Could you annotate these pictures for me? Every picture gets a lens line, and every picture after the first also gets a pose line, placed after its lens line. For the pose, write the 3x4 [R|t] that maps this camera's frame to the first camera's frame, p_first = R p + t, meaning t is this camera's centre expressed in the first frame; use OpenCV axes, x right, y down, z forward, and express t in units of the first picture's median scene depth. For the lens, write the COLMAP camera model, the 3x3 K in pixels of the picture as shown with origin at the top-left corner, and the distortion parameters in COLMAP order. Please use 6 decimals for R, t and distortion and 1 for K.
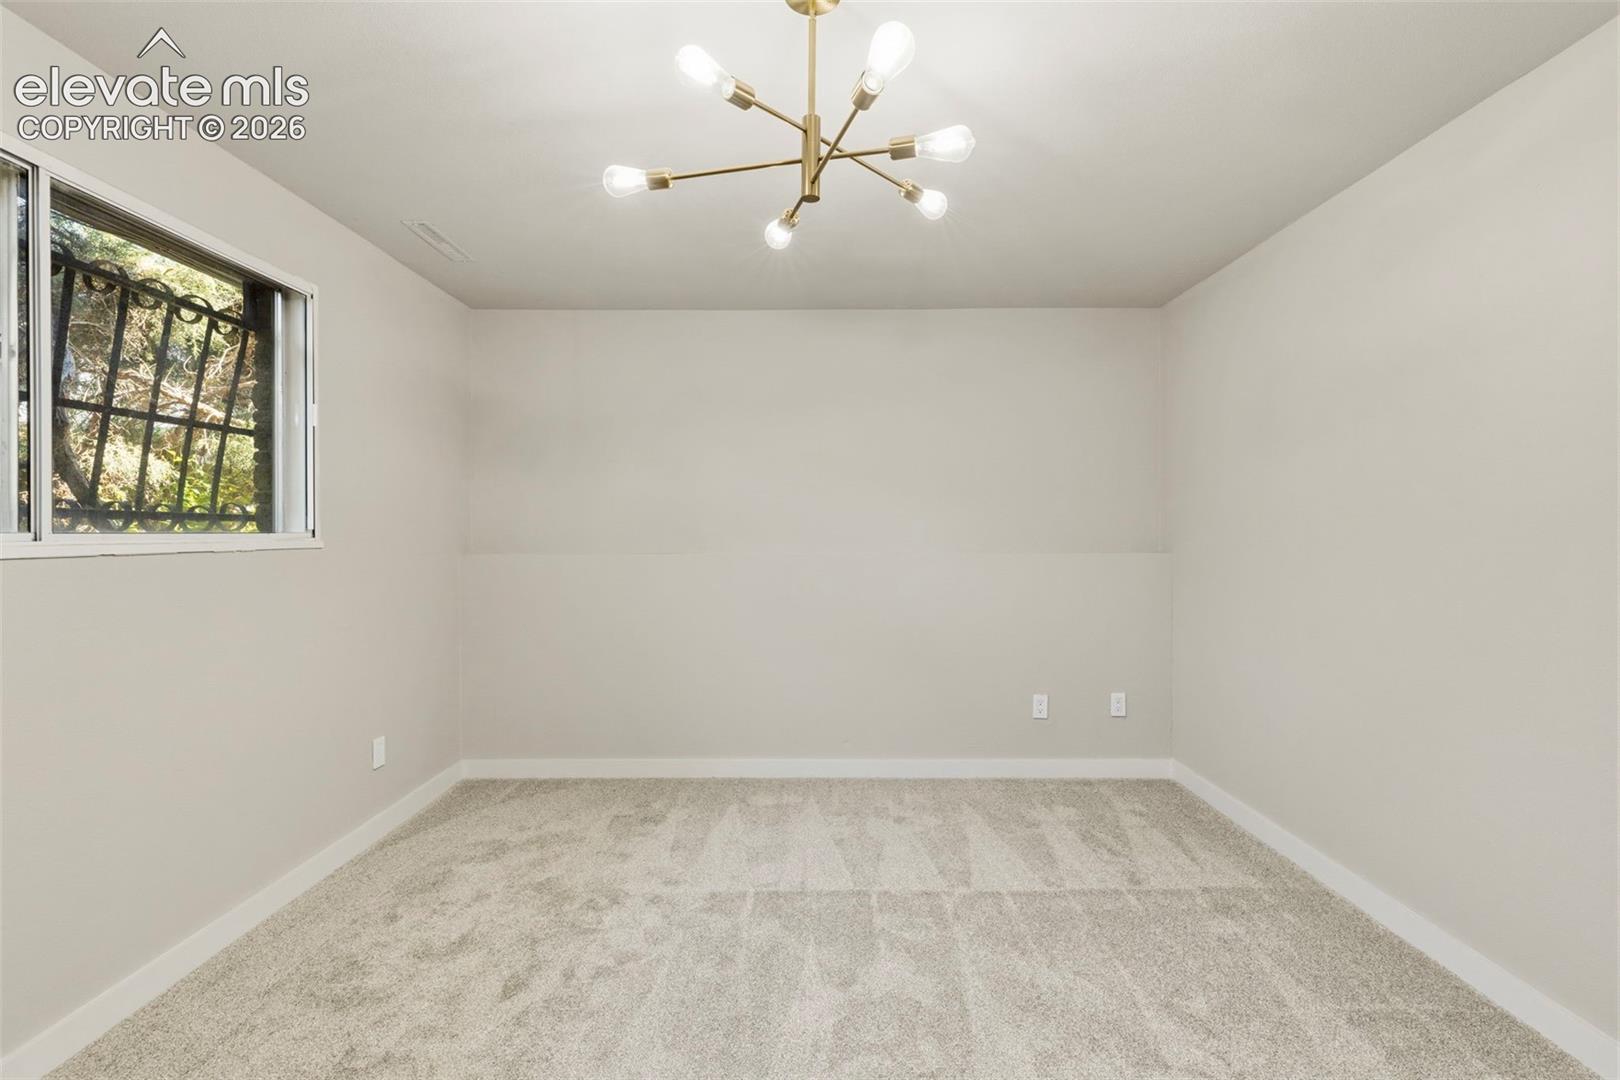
lens RADIAL K [[742.4, 0, 827.7], [0, 742.4, 531.5], [0, 0, 1]] dist [0.003001, 0.000571]
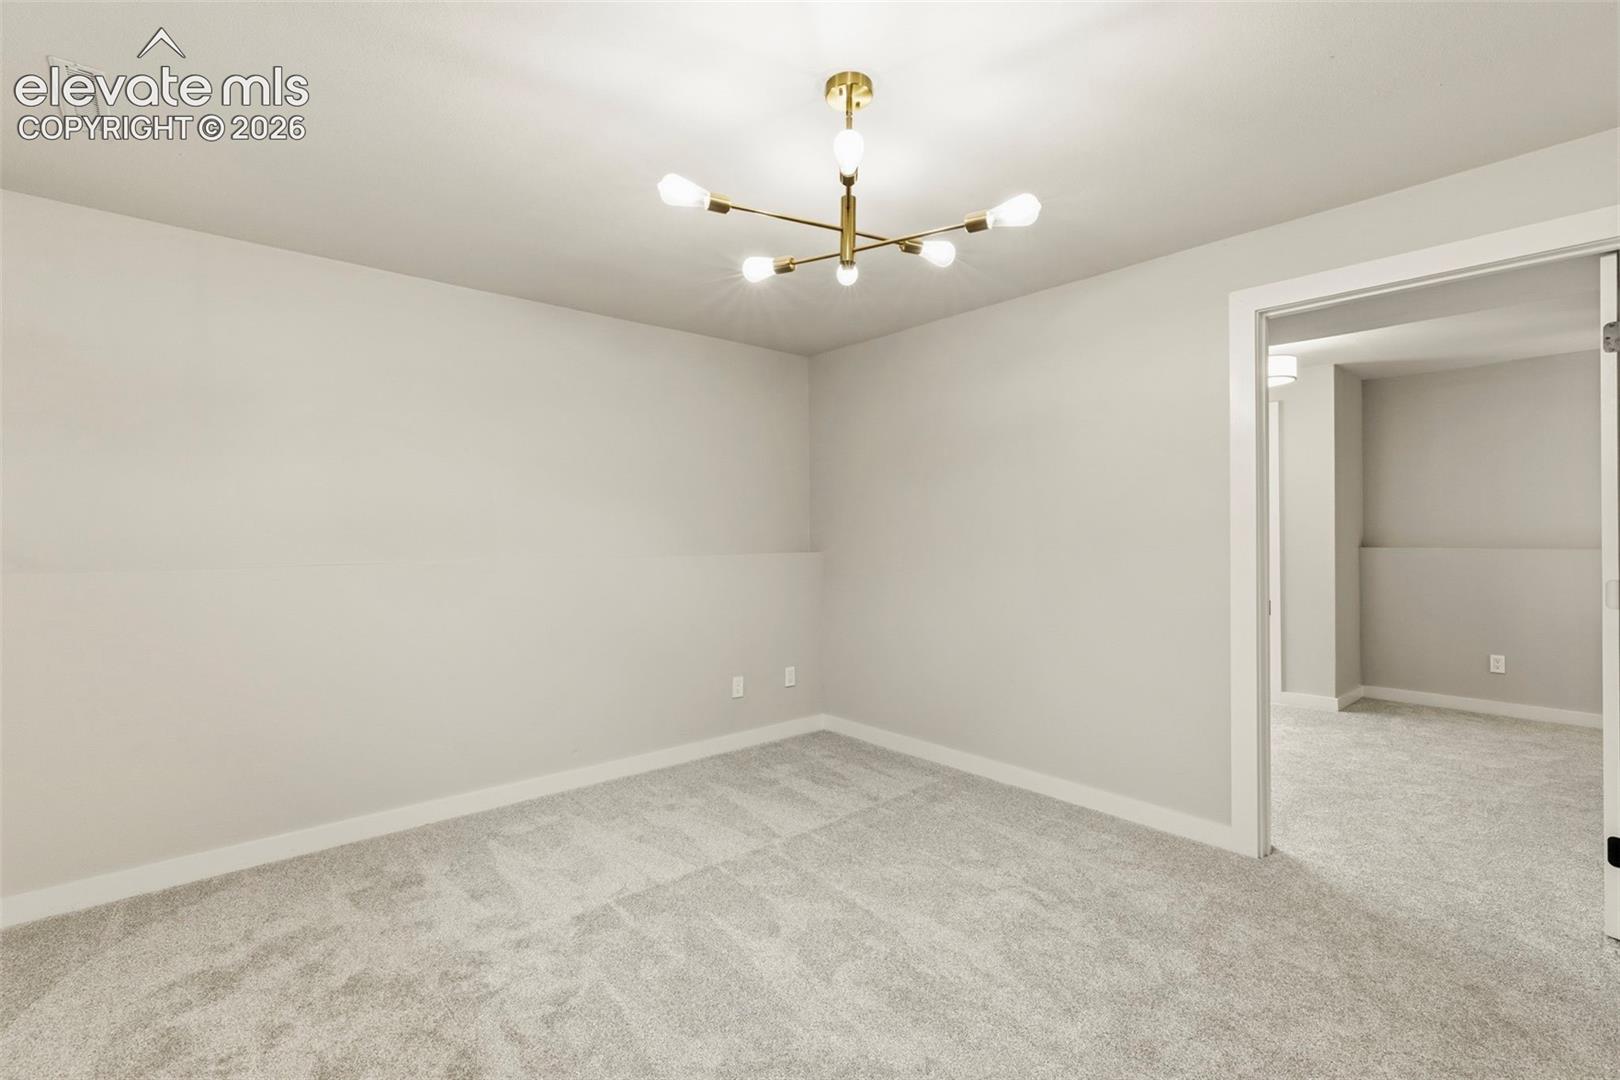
lens RADIAL K [[742.4, 0, 827.7], [0, 742.4, 531.5], [0, 0, 1]] dist [0.003001, 0.000571]
pose [[0.739086, -0.000182, 0.673611, -0.502143], [0.003849, 0.999985, -0.003953, -0.000706], [-0.673600, 0.005514, 0.739076, 0.070544]]
